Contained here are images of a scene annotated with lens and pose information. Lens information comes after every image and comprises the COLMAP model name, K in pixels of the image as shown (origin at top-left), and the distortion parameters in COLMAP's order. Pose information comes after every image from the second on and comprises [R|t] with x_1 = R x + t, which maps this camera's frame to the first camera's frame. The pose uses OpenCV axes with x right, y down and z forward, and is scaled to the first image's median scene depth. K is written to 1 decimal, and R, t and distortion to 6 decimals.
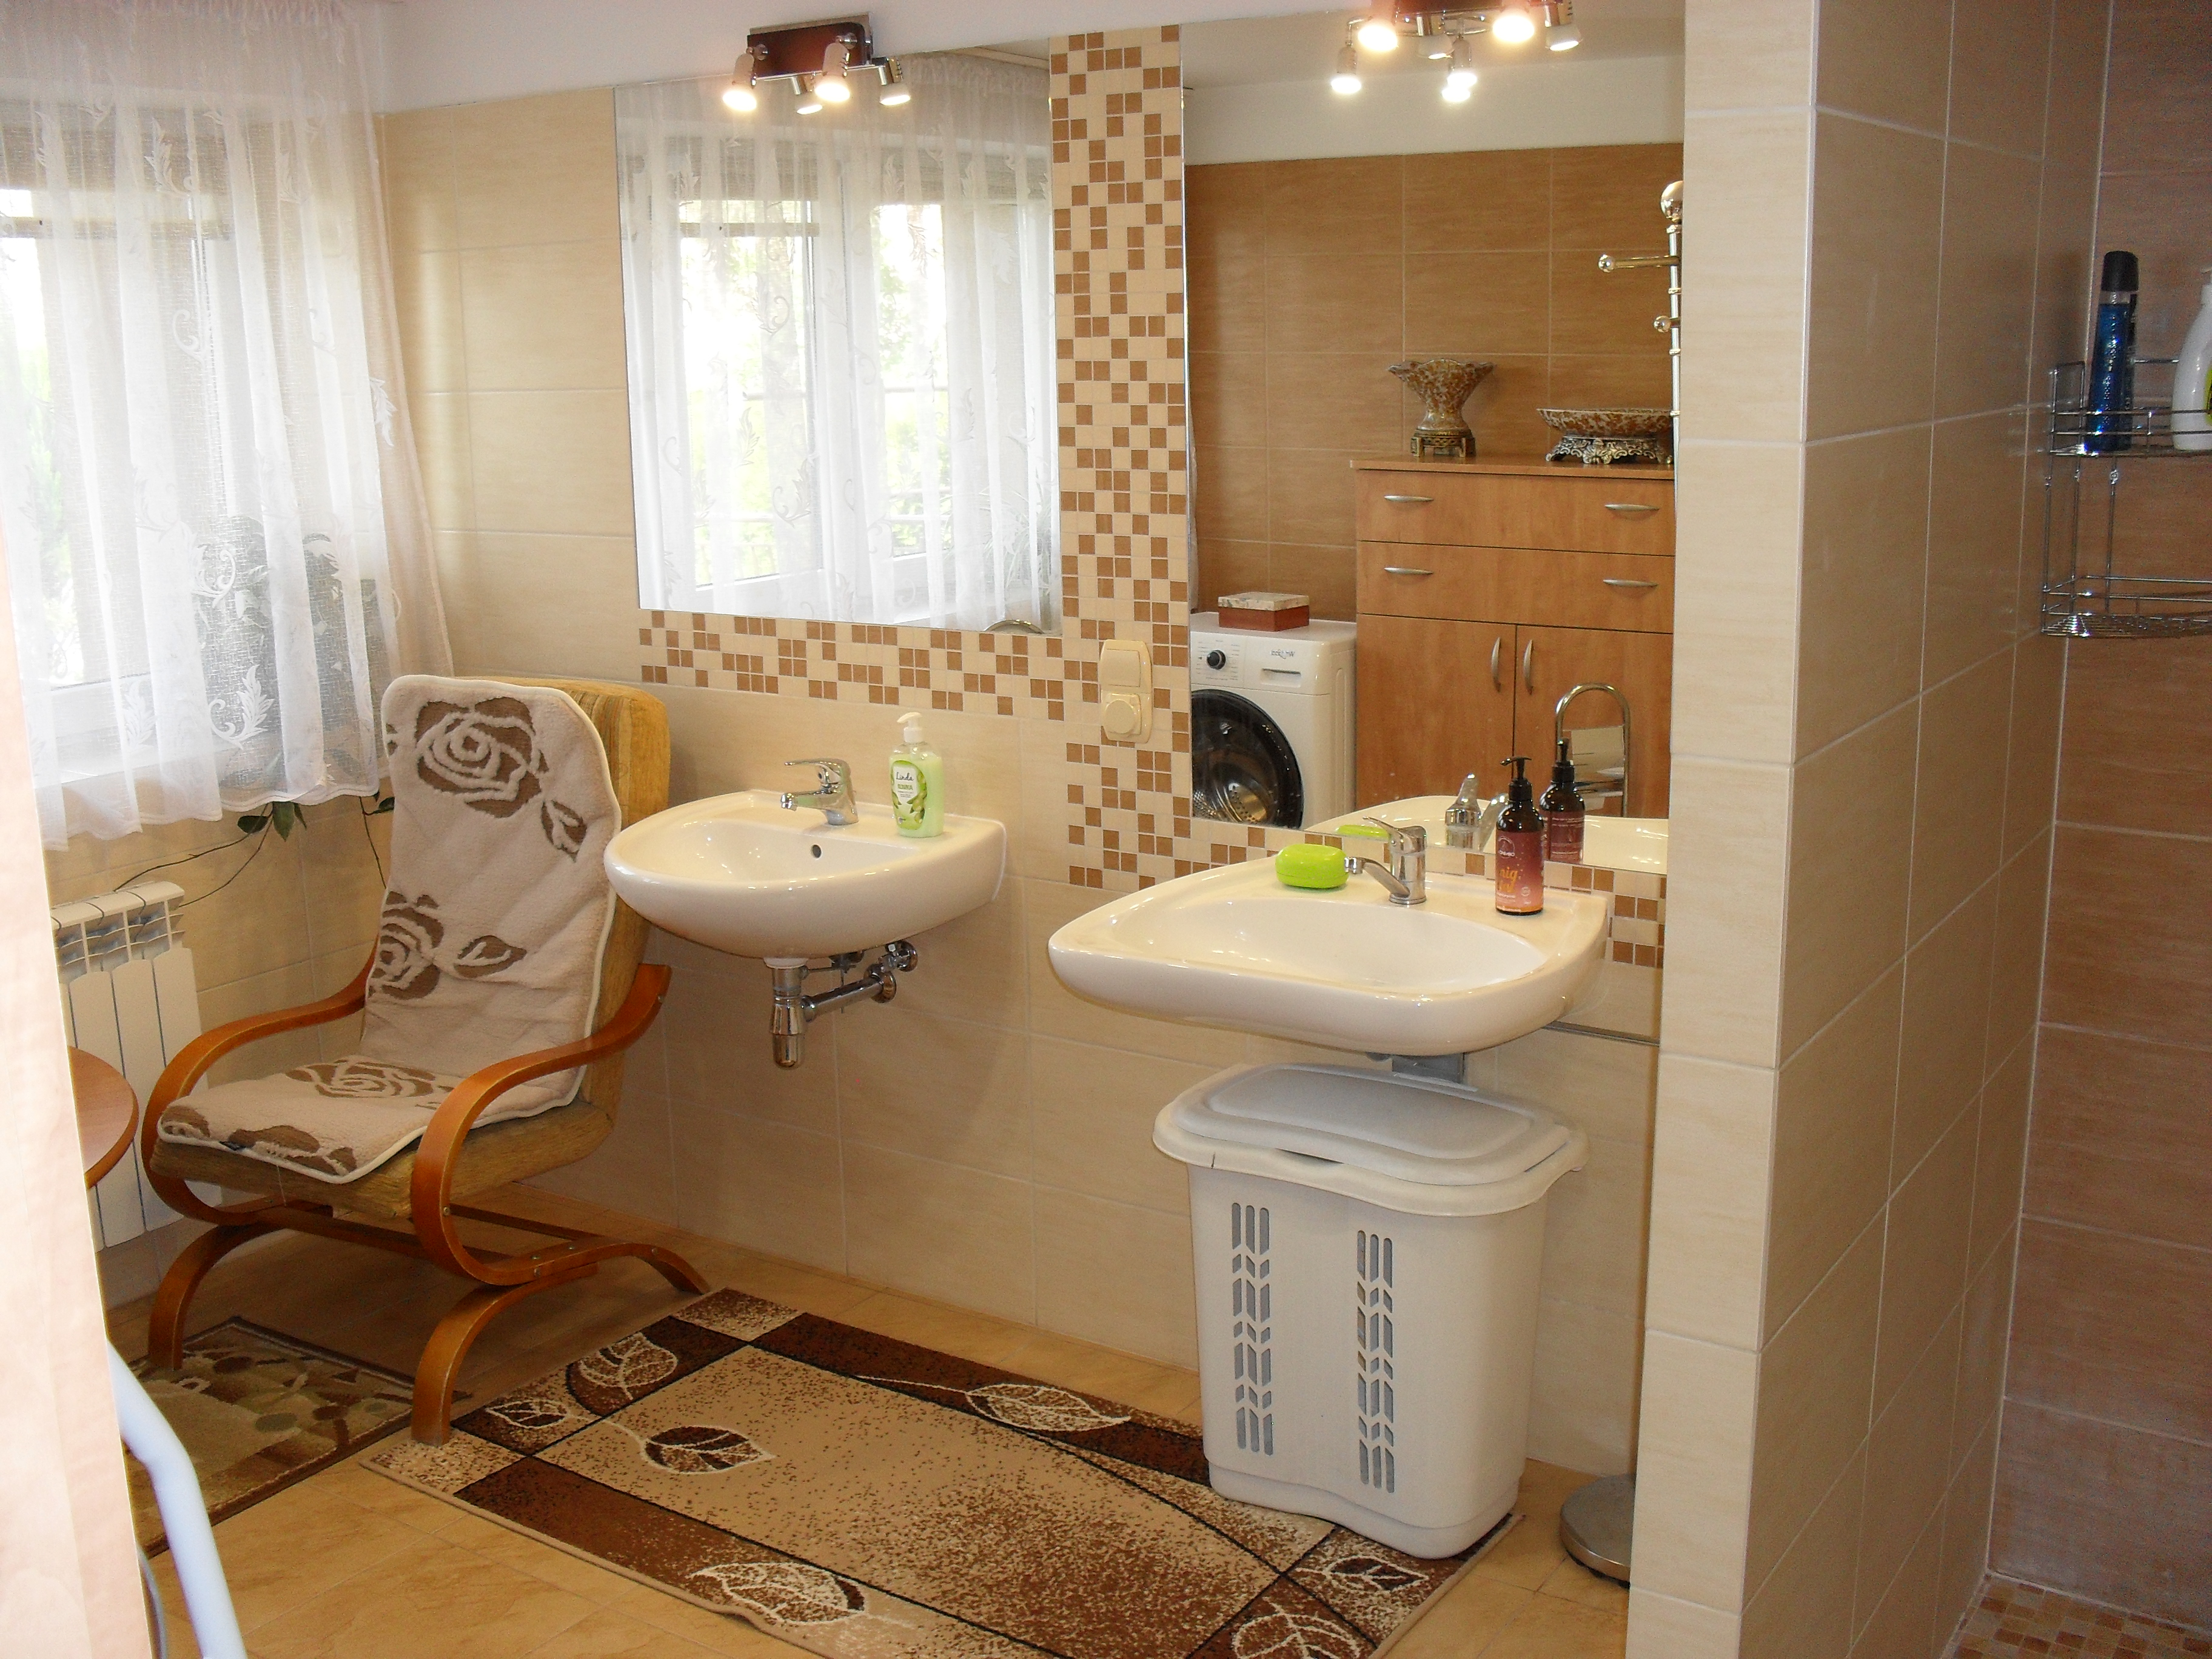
lens RADIAL K [[2370.9, 0, 1071.1], [0, 2370.9, 864.7], [0, 0, 1]] dist [-0.214285, 0.280673]
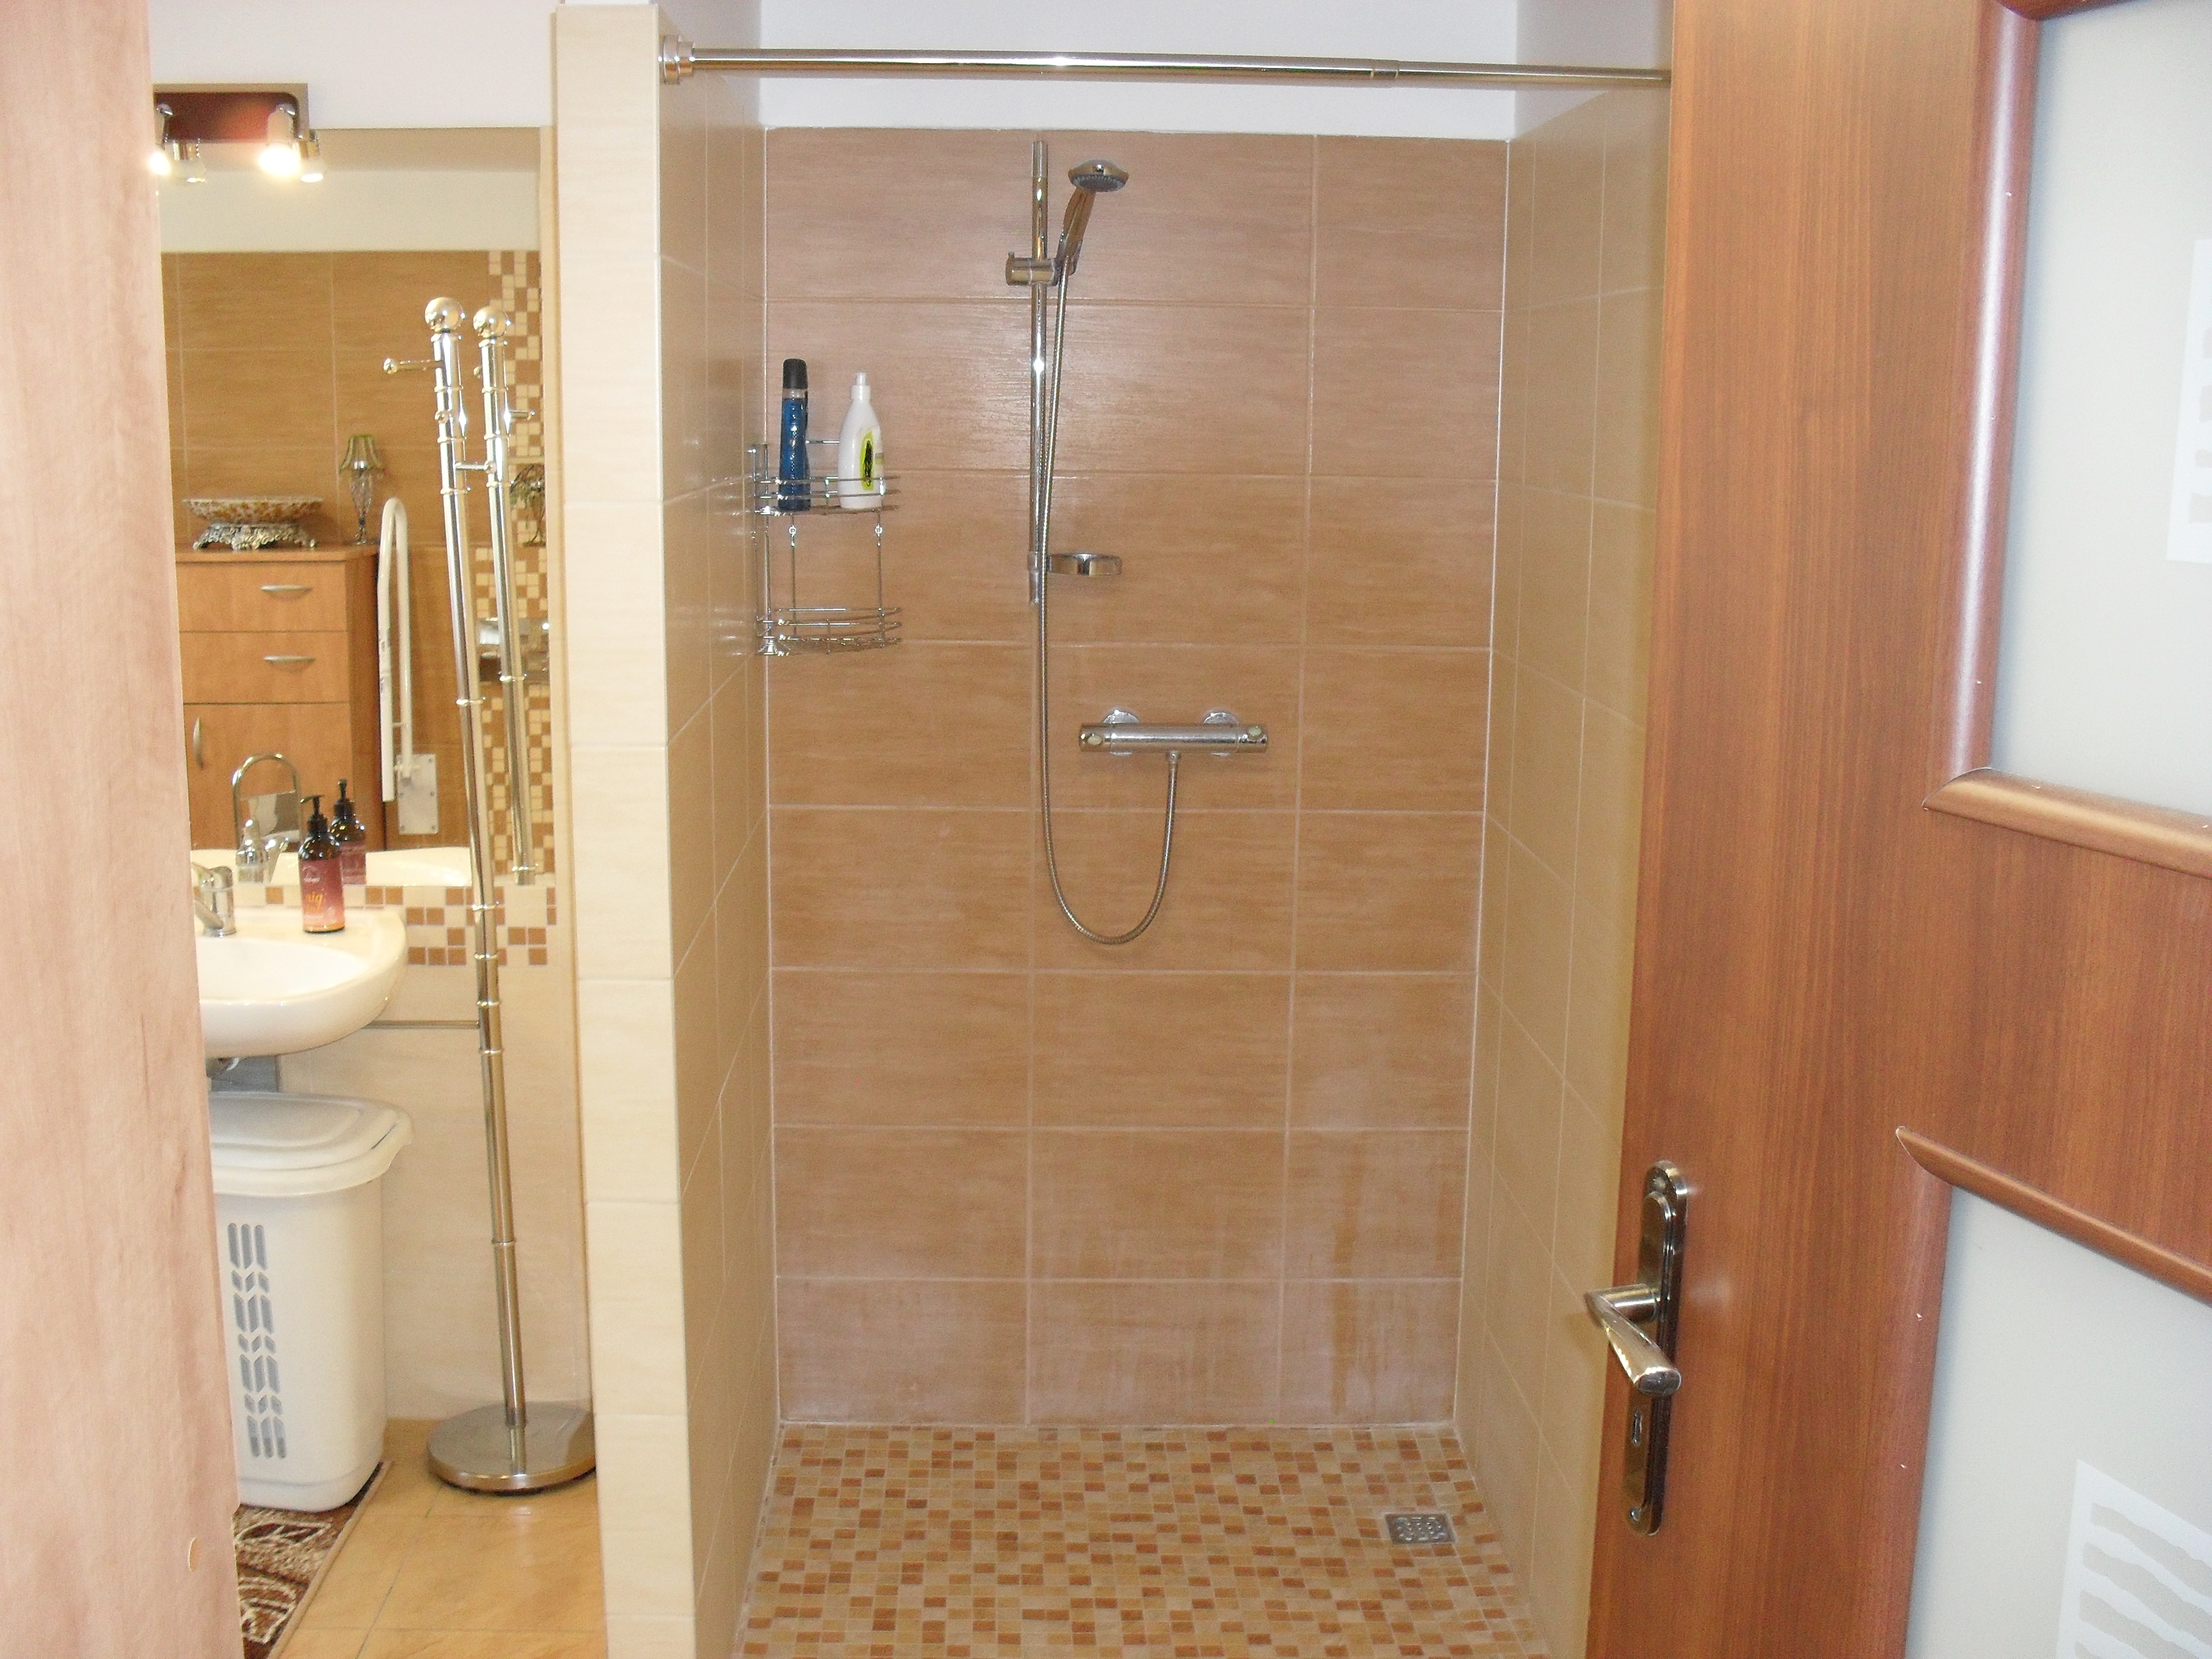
lens RADIAL K [[2370.9, 0, 1071.1], [0, 2370.9, 864.7], [0, 0, 1]] dist [-0.214285, 0.280673]
pose [[0.812887, -0.085909, 0.576051, -0.169845], [0.108747, 0.994056, -0.005208, 0.034960], [-0.572179, 0.066877, 0.817397, -0.136600]]
